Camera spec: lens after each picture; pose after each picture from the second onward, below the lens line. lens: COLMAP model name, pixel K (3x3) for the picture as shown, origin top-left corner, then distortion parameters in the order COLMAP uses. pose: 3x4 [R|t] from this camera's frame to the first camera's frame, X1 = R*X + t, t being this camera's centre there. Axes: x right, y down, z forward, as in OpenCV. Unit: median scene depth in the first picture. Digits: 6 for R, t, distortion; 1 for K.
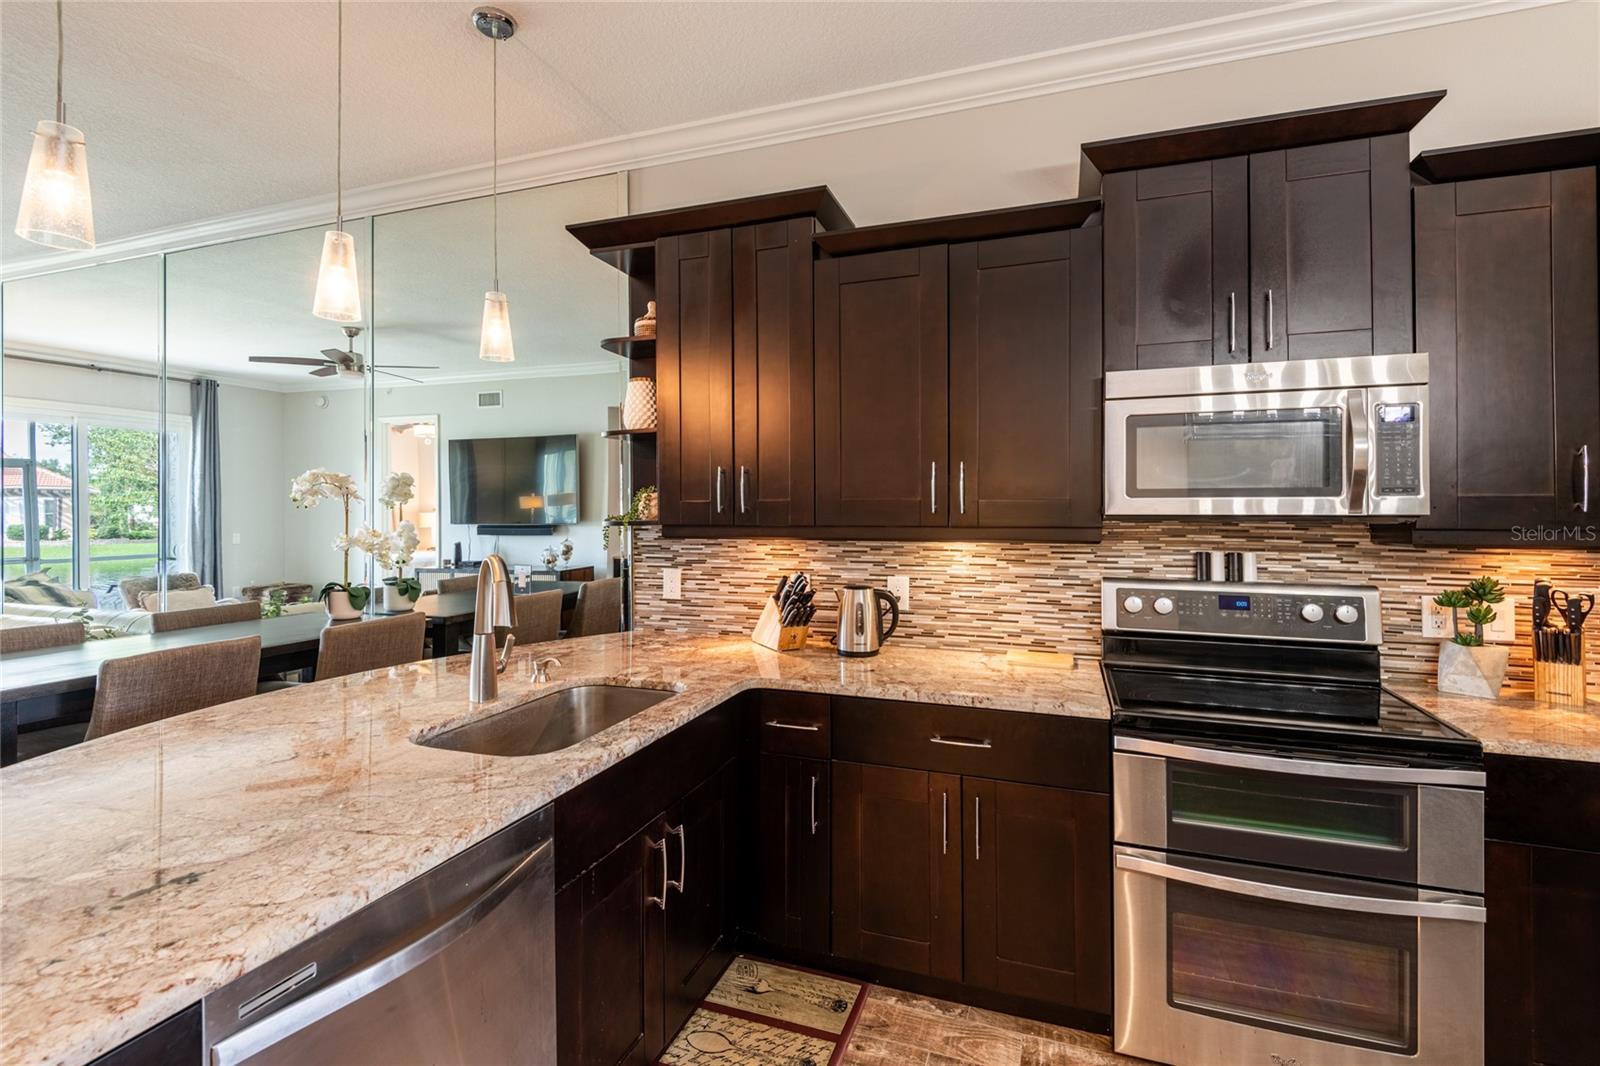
lens RADIAL K [[732.8, 0, 827.1], [0, 732.8, 507.6], [0, 0, 1]] dist [0.026251, -0.021466]
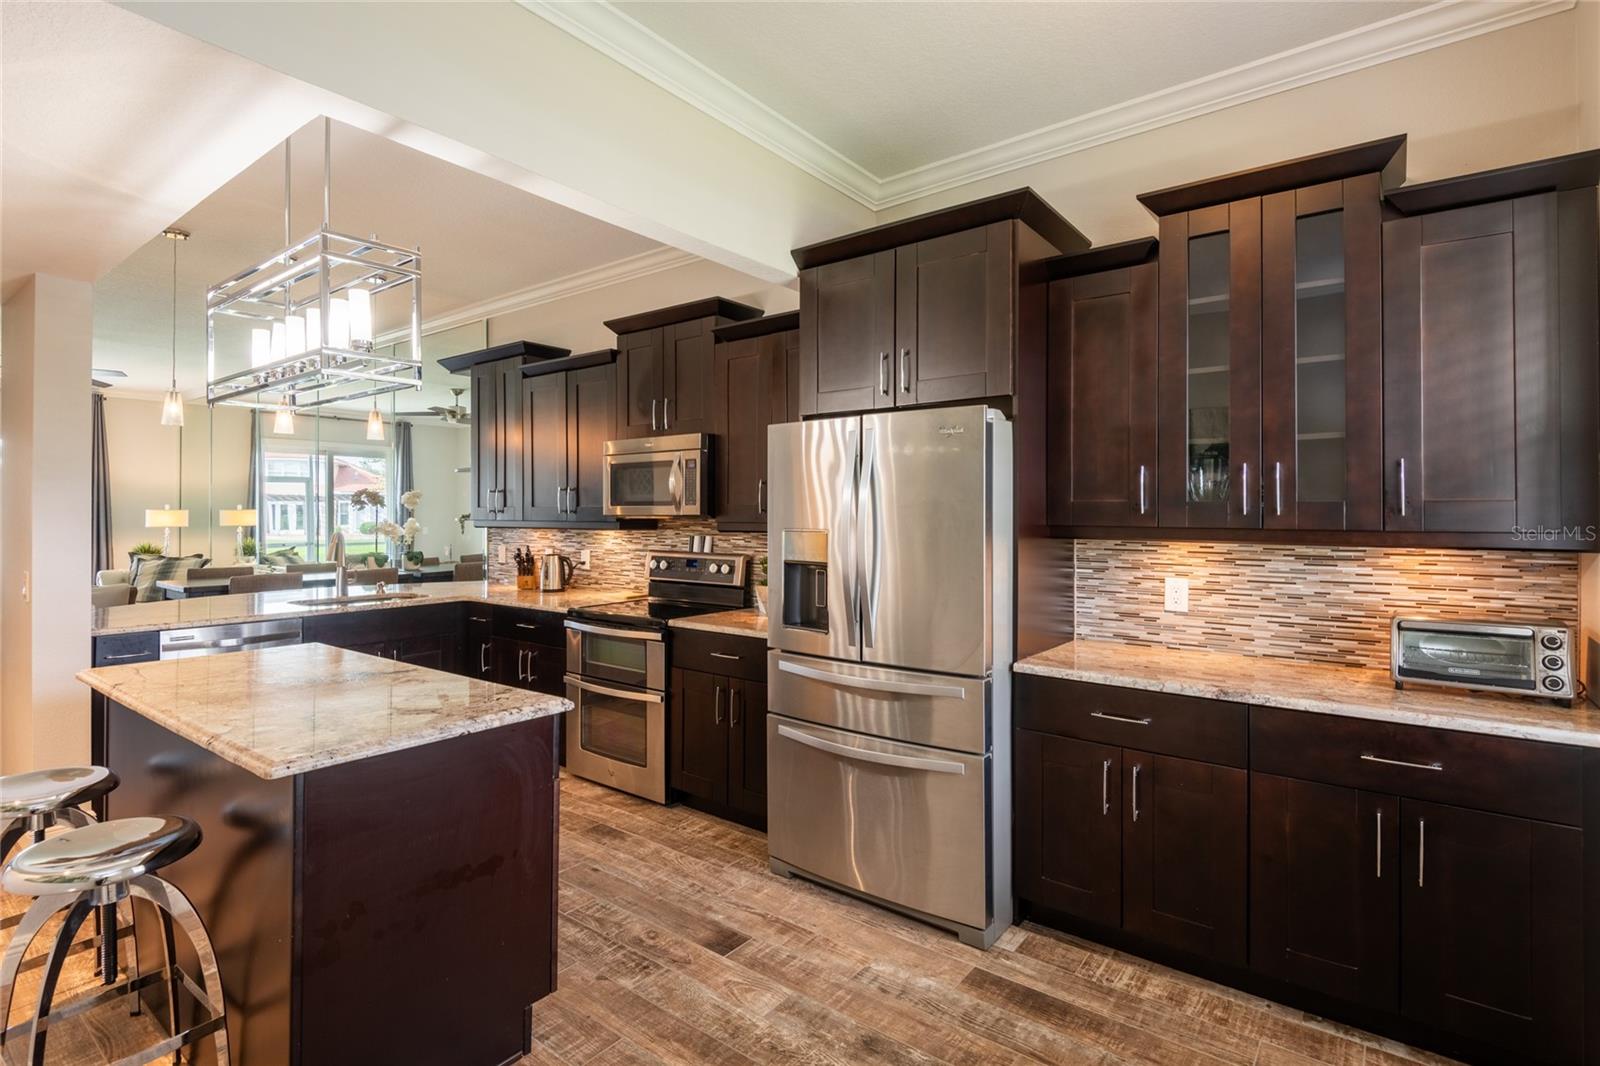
lens RADIAL K [[780.9, 0, 803.7], [0, 780.9, 511.3], [0, 0, 1]] dist [0.000341, 0.000098]
pose [[0.950454, -0.001353, -0.310863, 1.263881], [0.002937, 0.999985, 0.004629, -0.006412], [0.310852, -0.005313, 0.950443, -0.660931]]
